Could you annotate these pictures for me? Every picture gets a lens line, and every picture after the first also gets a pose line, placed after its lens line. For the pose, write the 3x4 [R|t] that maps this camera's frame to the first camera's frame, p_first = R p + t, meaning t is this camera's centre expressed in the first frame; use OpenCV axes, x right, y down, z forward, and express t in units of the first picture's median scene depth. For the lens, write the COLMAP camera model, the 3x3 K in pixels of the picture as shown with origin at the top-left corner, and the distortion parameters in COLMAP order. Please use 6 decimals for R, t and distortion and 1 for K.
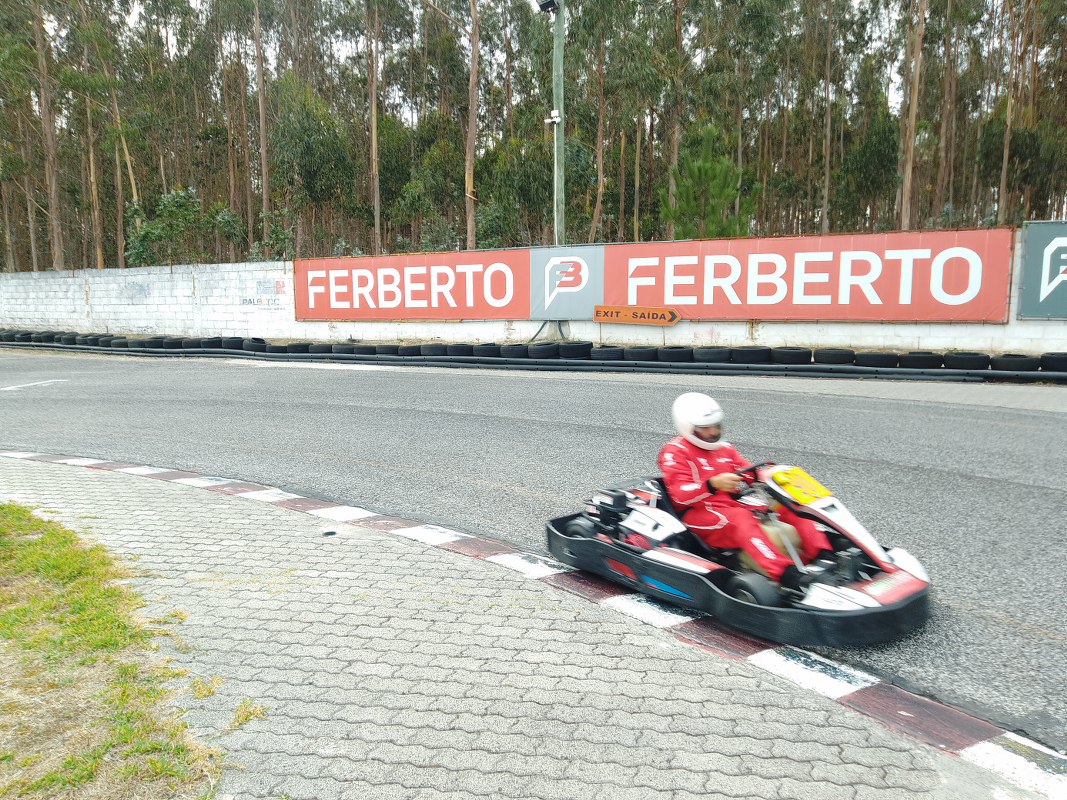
lens RADIAL K [[803.2, 0, 530.0], [0, 803.2, 395.0], [0, 0, 1]] dist [0.090004, -0.103930]
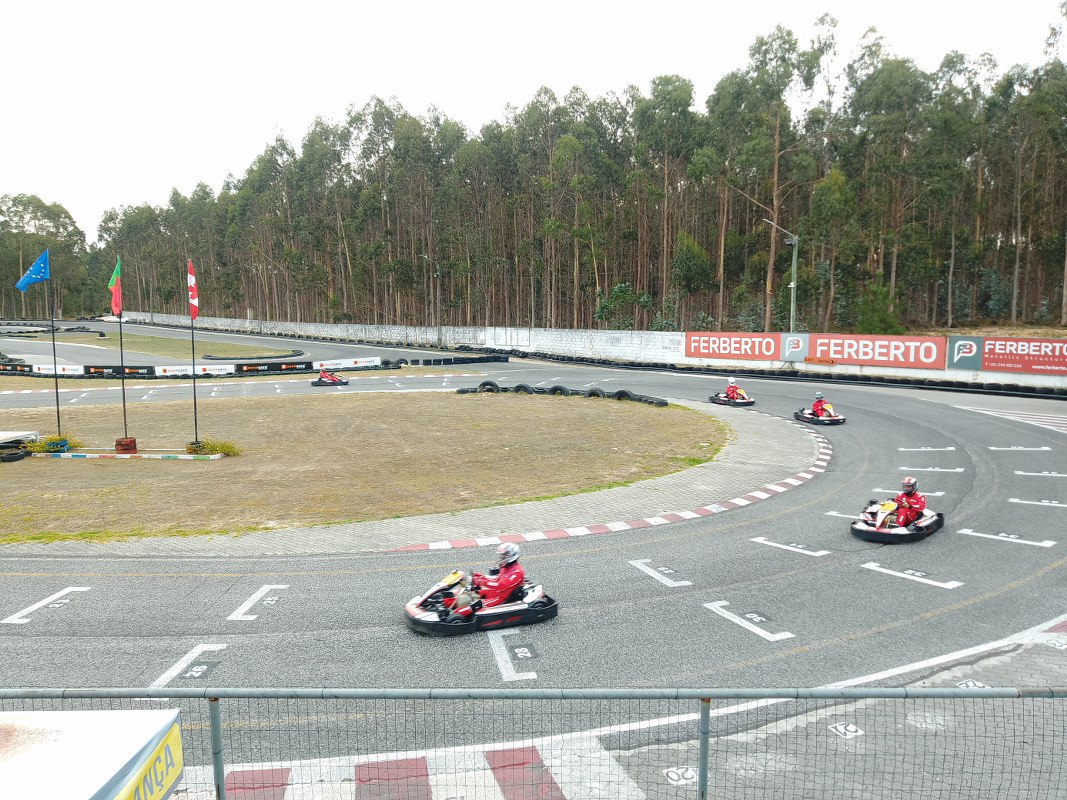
lens RADIAL K [[794.4, 0, 557.1], [0, 794.4, 405.0], [0, 0, 1]] dist [0.010098, -0.012177]
pose [[0.930175, 0.053035, -0.363265, 0.278099], [-0.055654, 0.998445, 0.003259, 0.081186], [0.362872, 0.017186, 0.931680, -1.672151]]
